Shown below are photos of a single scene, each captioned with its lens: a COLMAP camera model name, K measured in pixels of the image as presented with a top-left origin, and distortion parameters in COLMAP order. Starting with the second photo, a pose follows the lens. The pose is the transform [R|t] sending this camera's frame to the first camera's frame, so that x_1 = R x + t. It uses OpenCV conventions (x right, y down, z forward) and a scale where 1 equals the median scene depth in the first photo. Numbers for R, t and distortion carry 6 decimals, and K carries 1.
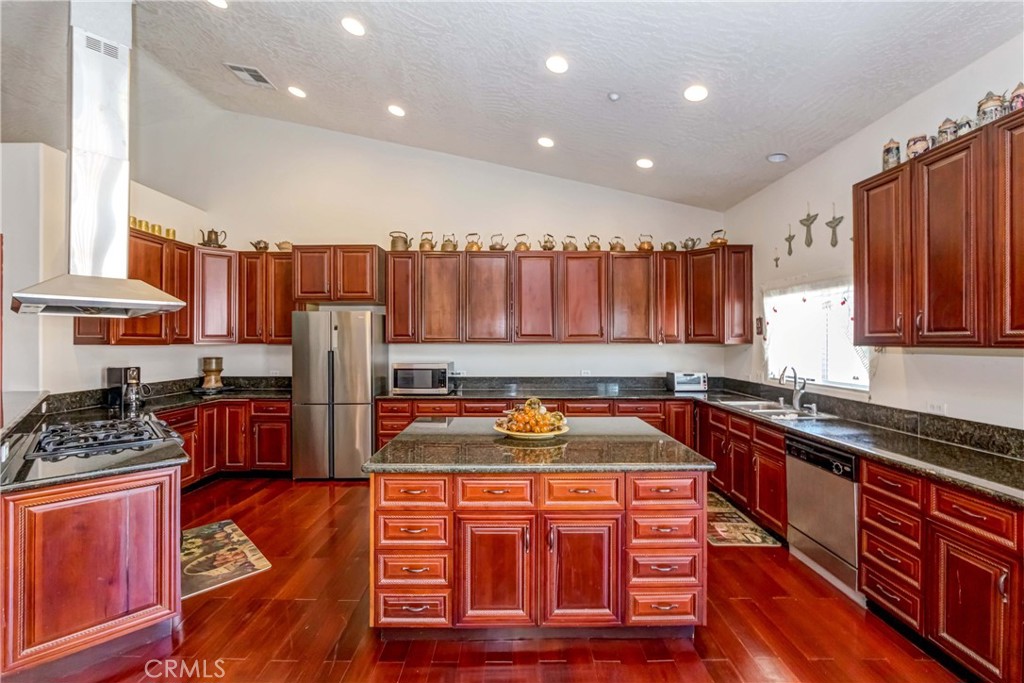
lens RADIAL K [[422.3, 0, 517.7], [0, 422.3, 340.3], [0, 0, 1]] dist [-0.000064, 0.000469]
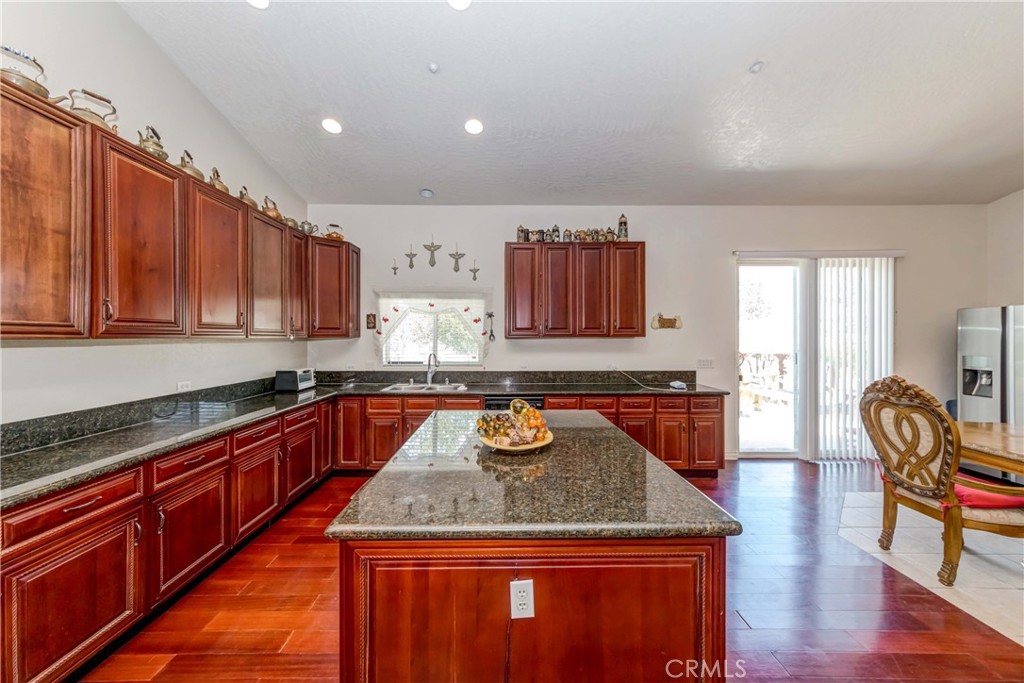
lens RADIAL K [[360.1, 0, 512.0], [0, 360.1, 341.5], [0, 0, 1]] dist [0.000220, 0.000012]
pose [[0.007597, -0.014508, 0.999866, -0.404874], [-0.000878, 0.999894, 0.014515, 0.006132], [-0.999971, -0.000988, 0.007583, 0.594180]]
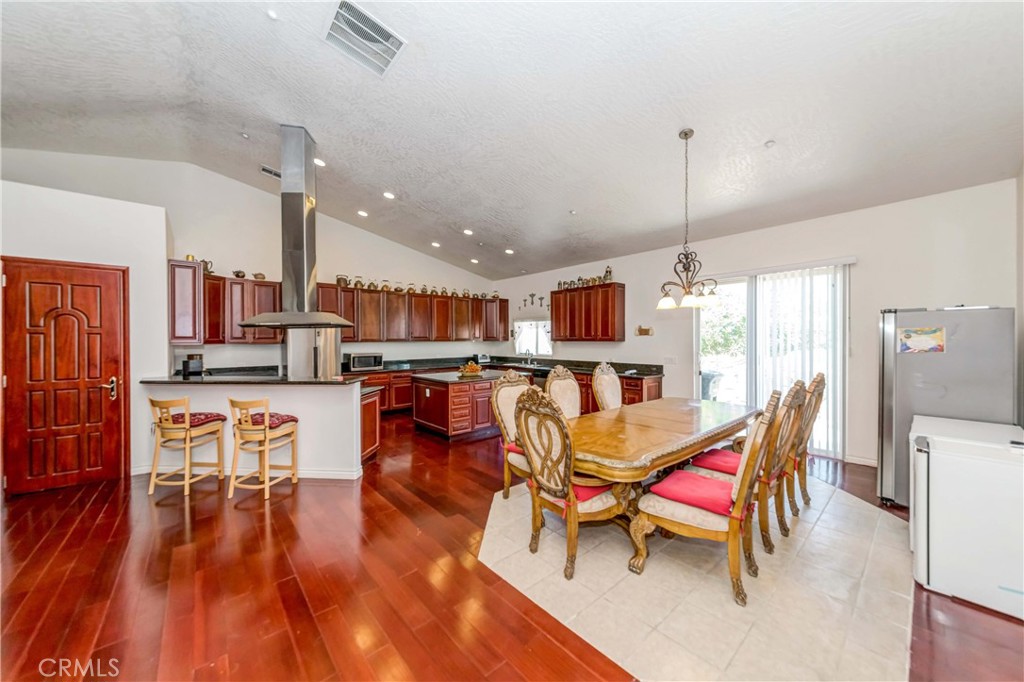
lens RADIAL K [[360.1, 0, 512.0], [0, 360.1, 341.0], [0, 0, 1]] dist [0.000220, 0.000012]
pose [[0.757550, -0.008326, 0.652724, -0.762953], [0.003882, 0.999958, 0.008250, -0.007521], [-0.652766, -0.003716, 0.757551, -0.556629]]
